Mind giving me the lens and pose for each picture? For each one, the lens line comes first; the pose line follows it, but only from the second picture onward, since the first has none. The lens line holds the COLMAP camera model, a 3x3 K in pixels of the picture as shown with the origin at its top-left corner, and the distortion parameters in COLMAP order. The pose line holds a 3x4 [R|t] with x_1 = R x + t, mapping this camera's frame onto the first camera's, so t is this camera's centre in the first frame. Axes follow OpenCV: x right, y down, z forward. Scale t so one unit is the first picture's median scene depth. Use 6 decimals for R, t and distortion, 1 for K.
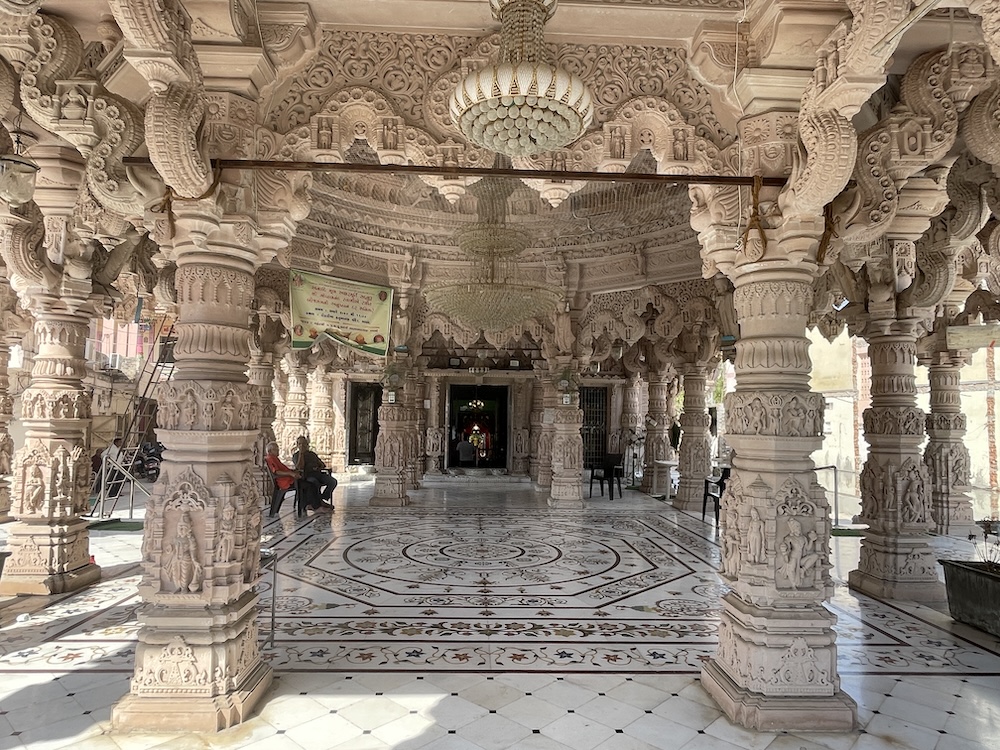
lens RADIAL K [[621.5, 0, 500.2], [0, 621.5, 388.5], [0, 0, 1]] dist [-0.004441, 0.000218]
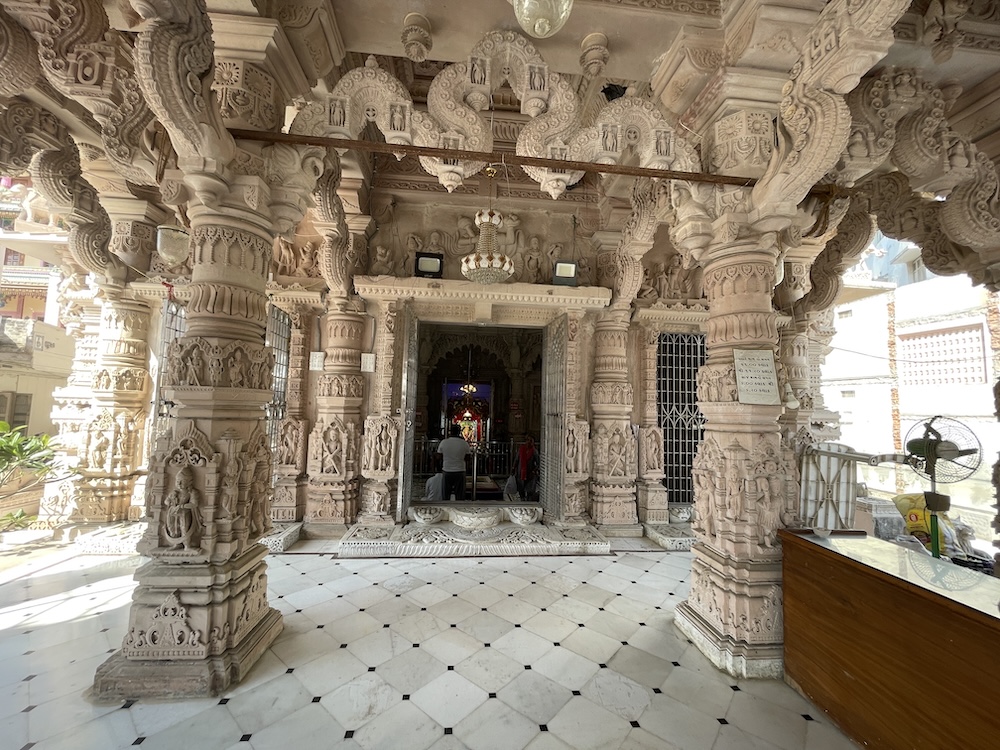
lens RADIAL K [[403.7, 0, 500.0], [0, 403.7, 375.0], [0, 0, 1]] dist [0.000133, -0.000031]
pose [[0.998367, 0.012312, 0.055791, -0.037374], [-0.012461, 0.999920, 0.002318, 0.032200], [-0.055758, -0.003009, 0.998440, 0.701939]]
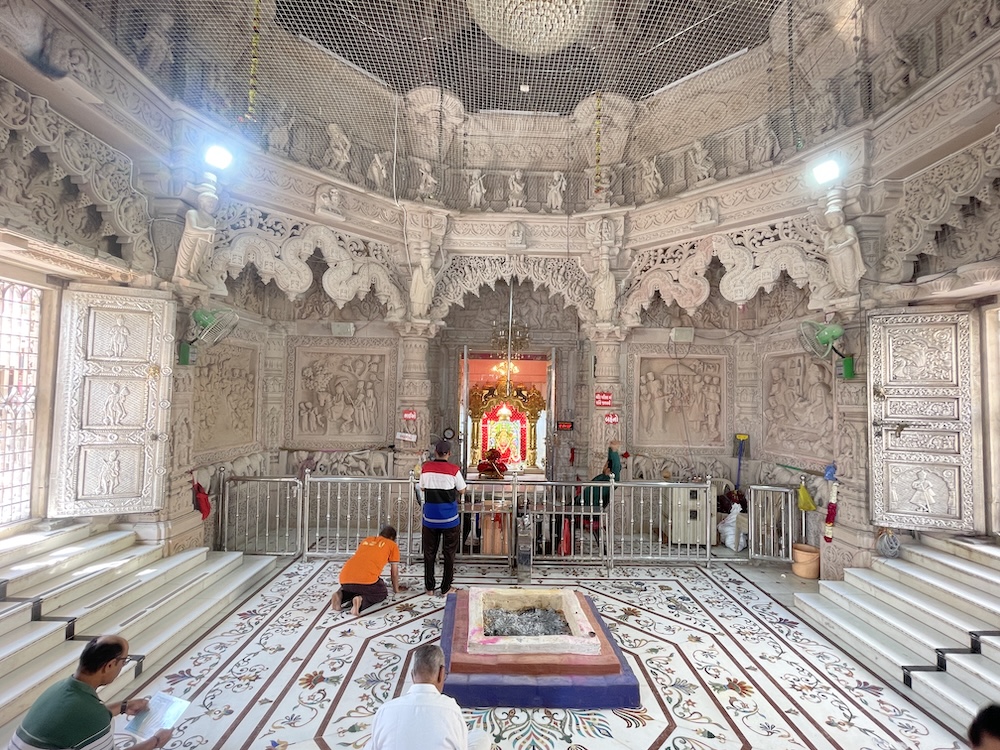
lens RADIAL K [[445.3, 0, 500.0], [0, 445.3, 375.0], [0, 0, 1]] dist [-0.000832, -0.000104]
pose [[0.999799, -0.001577, -0.020004, -0.056134], [0.002337, 0.999274, 0.038030, 0.056010], [0.019929, -0.038069, 0.999076, 1.079357]]
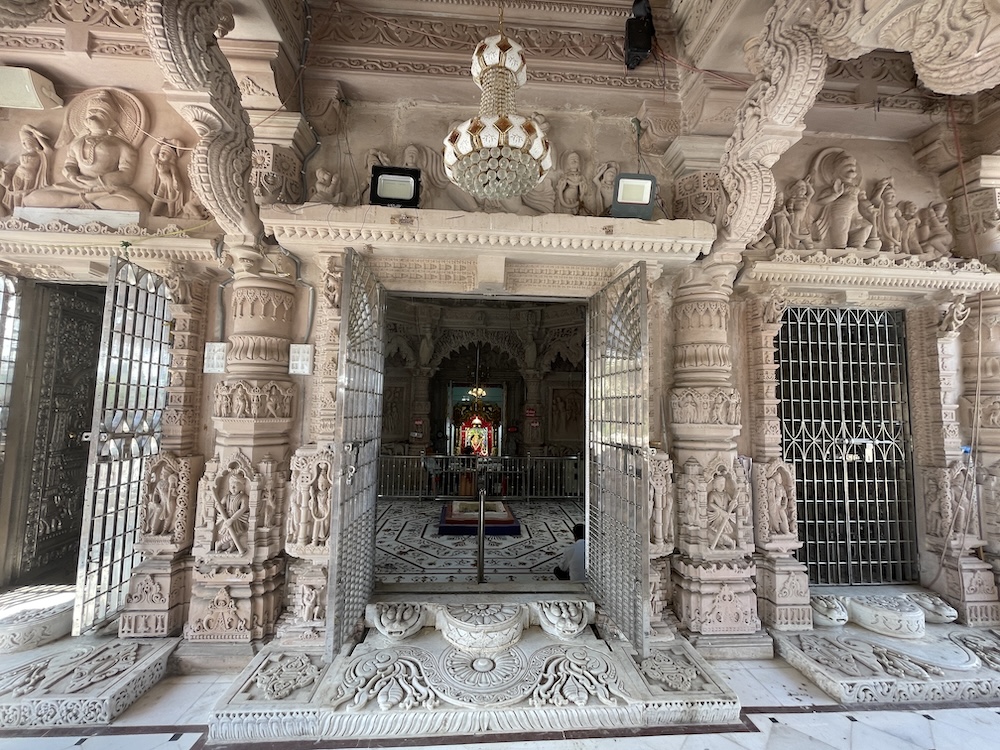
lens RADIAL K [[403.7, 0, 500.0], [0, 403.7, 375.0], [0, 0, 1]] dist [0.000133, -0.000031]
pose [[0.999586, 0.001007, 0.028767, -0.034710], [-0.000962, 0.999998, -0.001580, 0.032194], [-0.028769, 0.001552, 0.999585, 0.820903]]
